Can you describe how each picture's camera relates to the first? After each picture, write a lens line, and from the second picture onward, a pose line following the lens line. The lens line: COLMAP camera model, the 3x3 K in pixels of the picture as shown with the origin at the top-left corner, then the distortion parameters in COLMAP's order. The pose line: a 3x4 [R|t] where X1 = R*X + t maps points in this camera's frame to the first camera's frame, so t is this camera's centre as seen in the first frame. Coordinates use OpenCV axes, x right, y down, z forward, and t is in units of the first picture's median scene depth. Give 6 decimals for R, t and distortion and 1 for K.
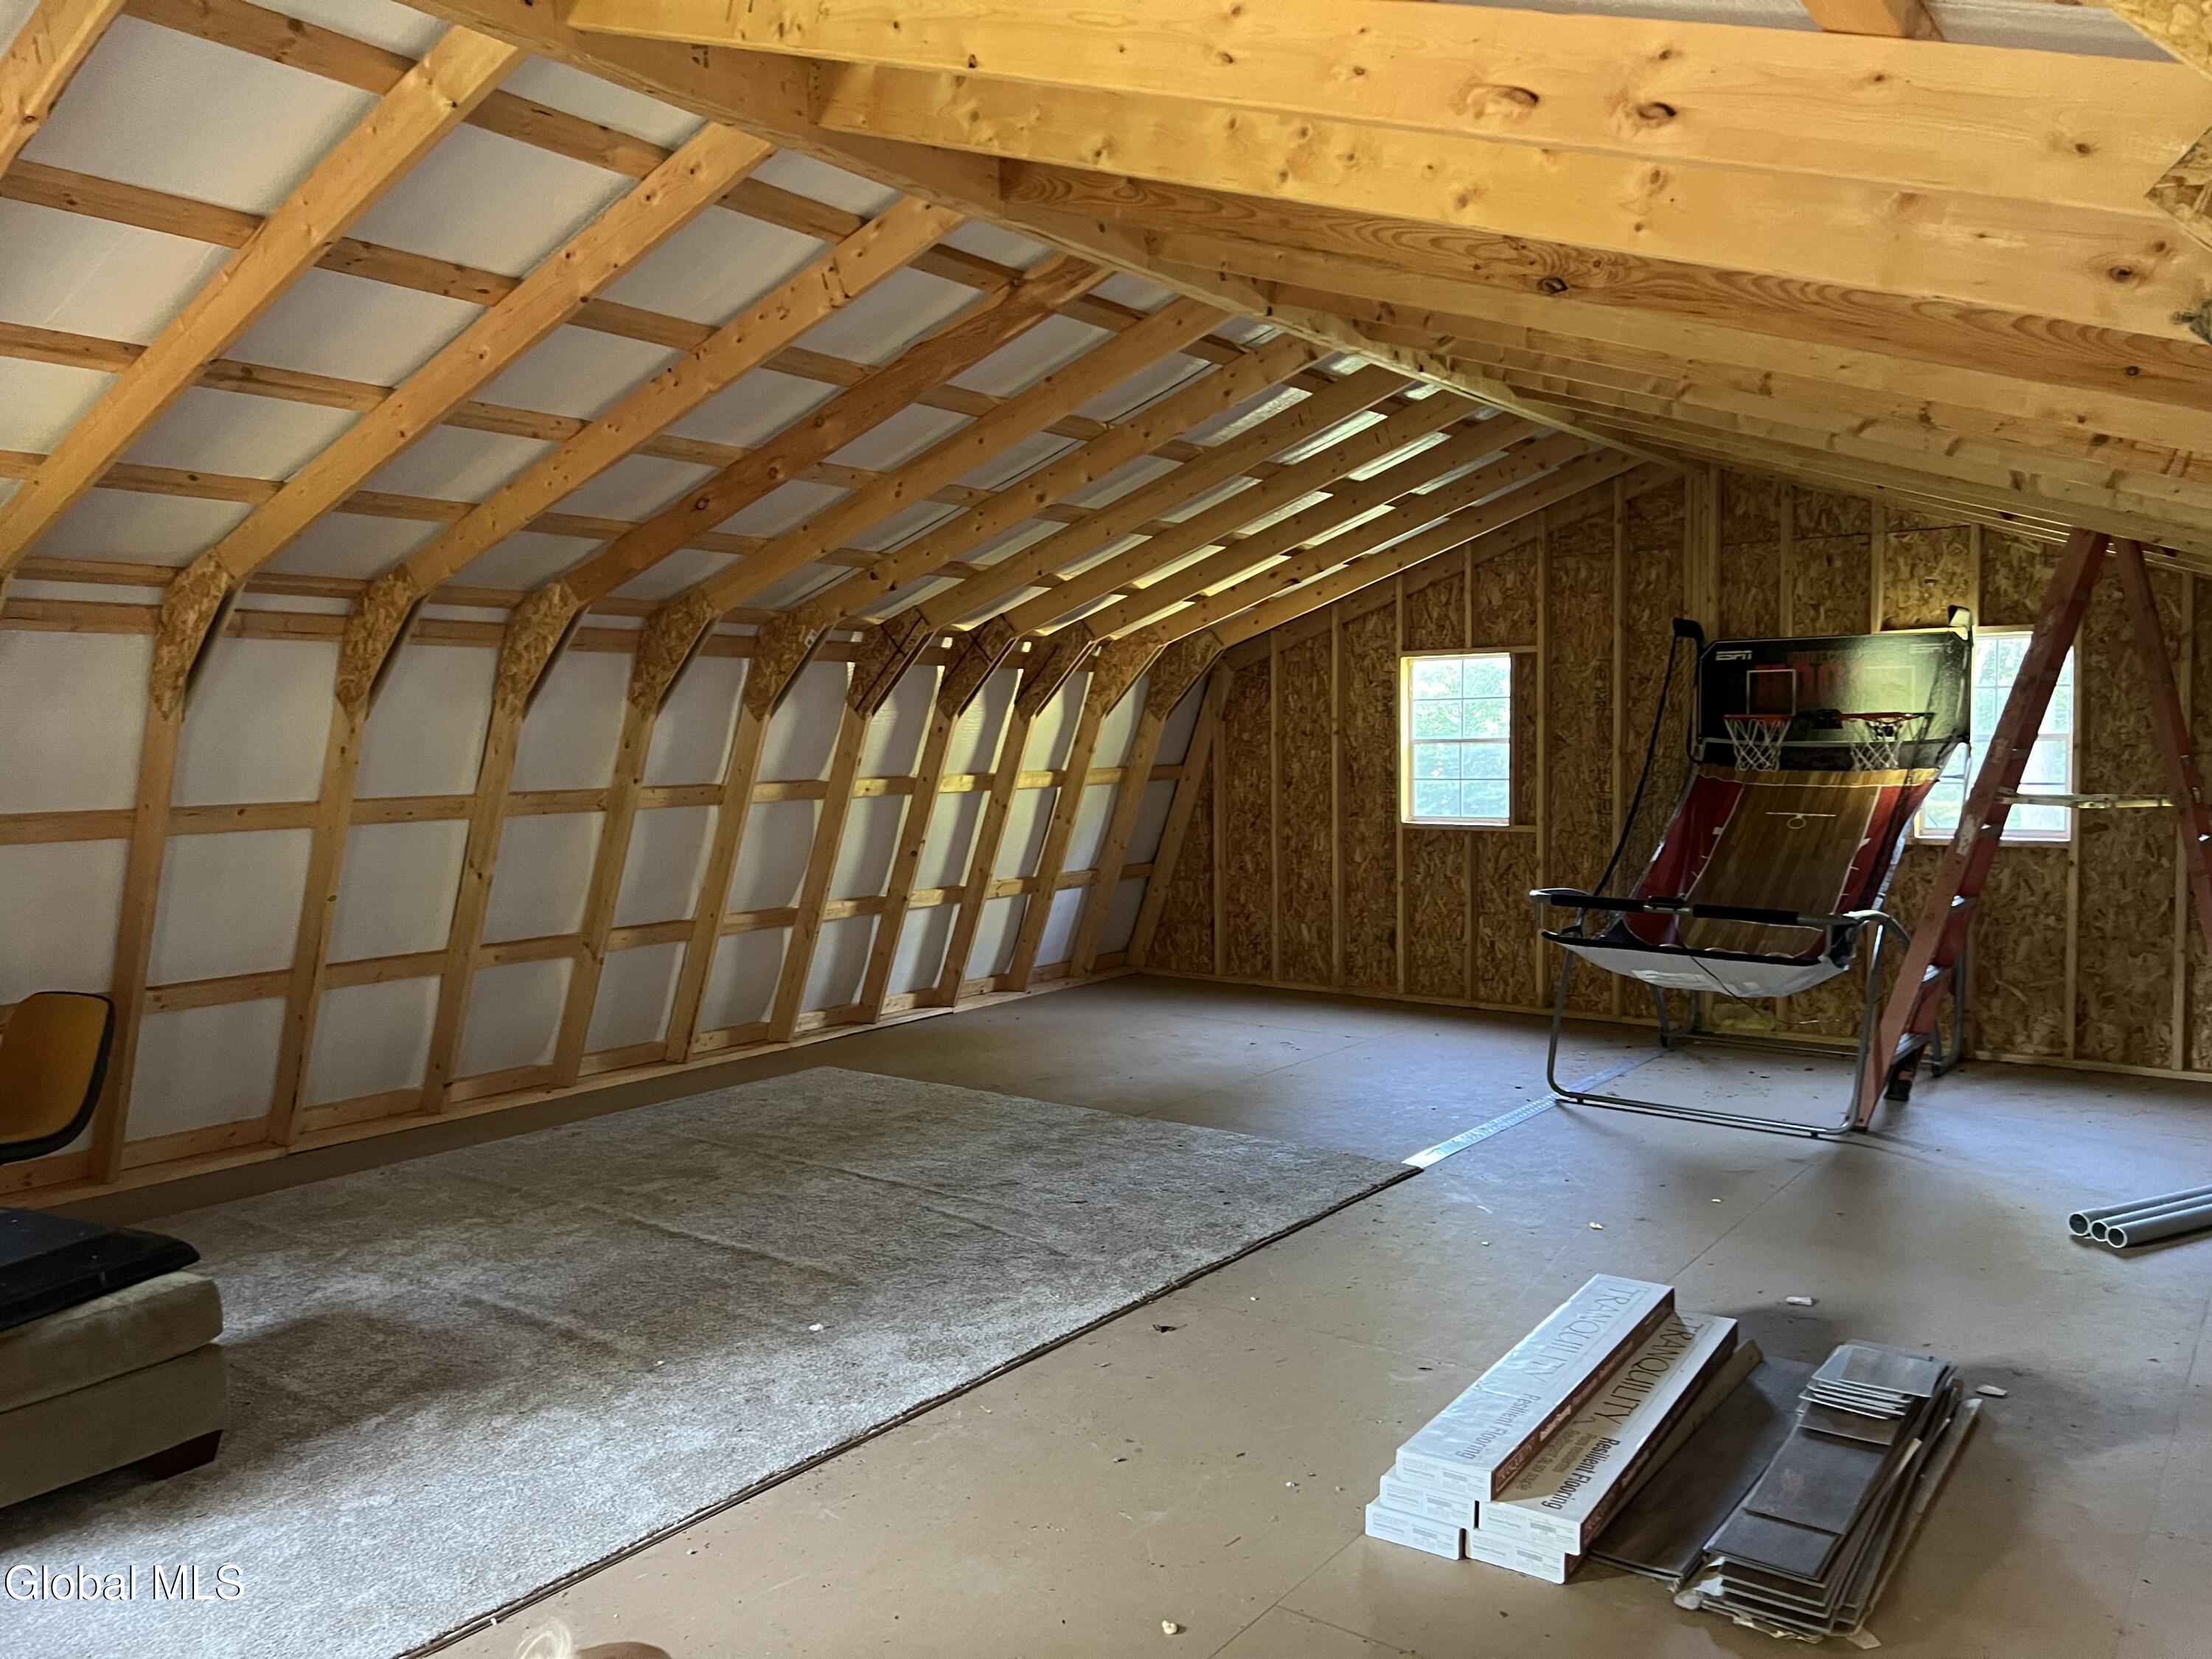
lens RADIAL K [[1654.2, 0, 1097.0], [0, 1654.2, 829.4], [0, 0, 1]] dist [0.065402, -0.076122]
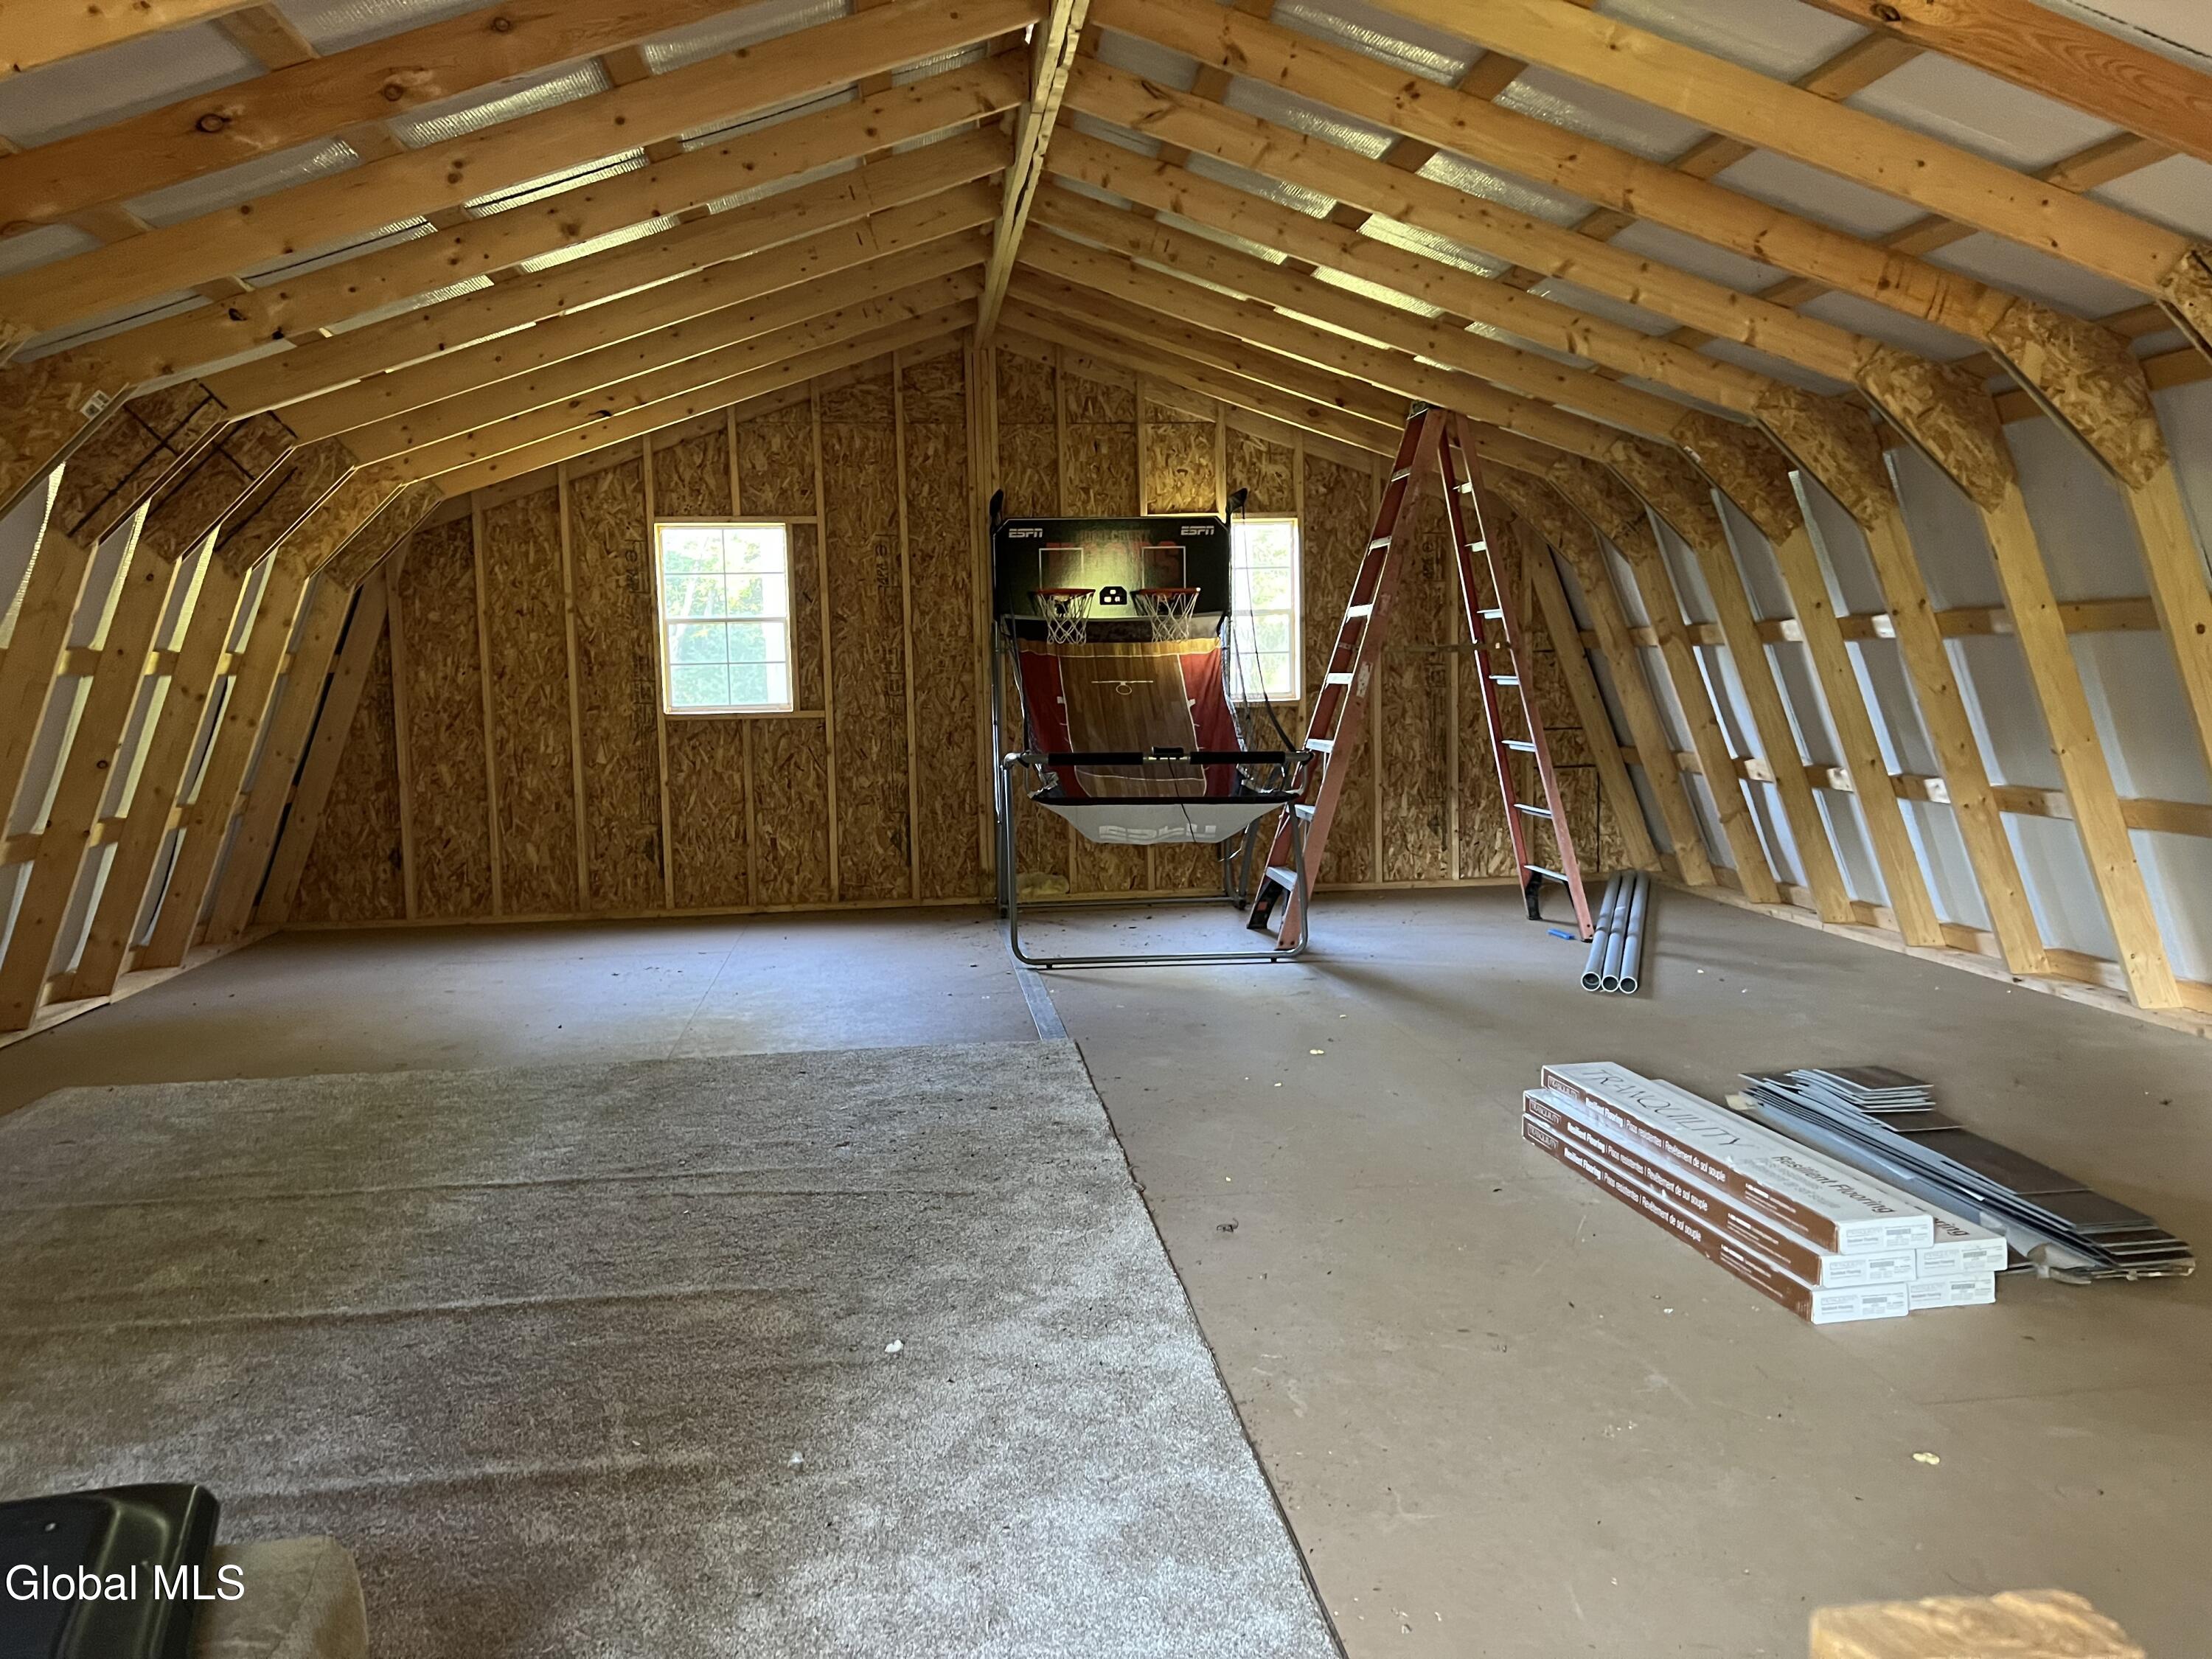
lens RADIAL K [[1654.2, 0, 1112.5], [0, 1654.2, 808.9], [0, 0, 1]] dist [0.065402, -0.076122]
pose [[0.719879, -0.064315, 0.691114, -0.272105], [0.054286, 0.997865, 0.036315, 0.028684], [-0.691974, 0.011375, 0.721833, 0.214615]]
